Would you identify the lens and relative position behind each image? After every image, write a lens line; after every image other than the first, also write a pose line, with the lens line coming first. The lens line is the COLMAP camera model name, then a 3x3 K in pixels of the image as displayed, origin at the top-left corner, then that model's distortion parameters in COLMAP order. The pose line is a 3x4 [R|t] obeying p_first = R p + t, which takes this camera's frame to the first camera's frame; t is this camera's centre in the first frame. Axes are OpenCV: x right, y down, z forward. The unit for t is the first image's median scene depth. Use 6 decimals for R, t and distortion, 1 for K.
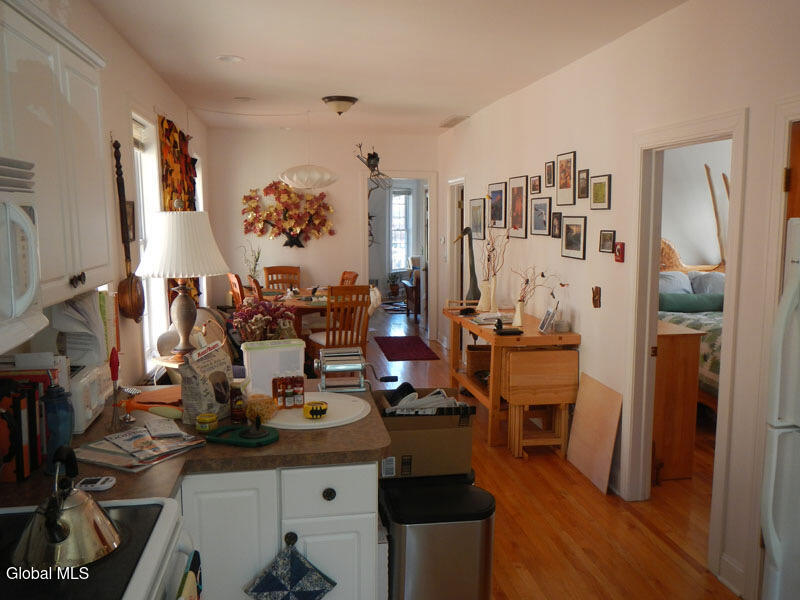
lens RADIAL K [[647.8, 0, 400.0], [0, 647.8, 300.0], [0, 0, 1]] dist [-0.109549, 0.000207]
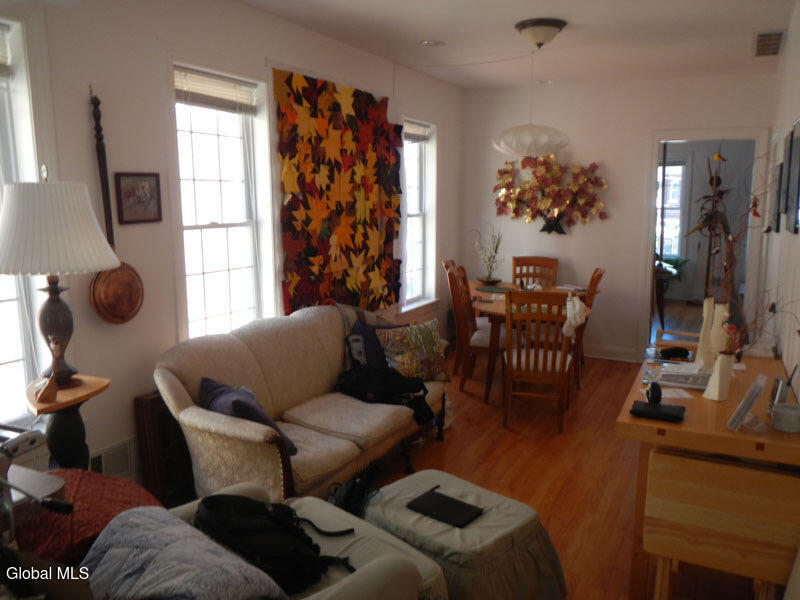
lens RADIAL K [[662.7, 0, 400.0], [0, 662.7, 300.0], [0, 0, 1]] dist [0.000638, -0.001530]
pose [[0.820040, 0.082614, -0.566312, 0.152756], [-0.068012, 0.996582, 0.046897, -0.025804], [0.568251, 0.000059, 0.822855, 0.222477]]
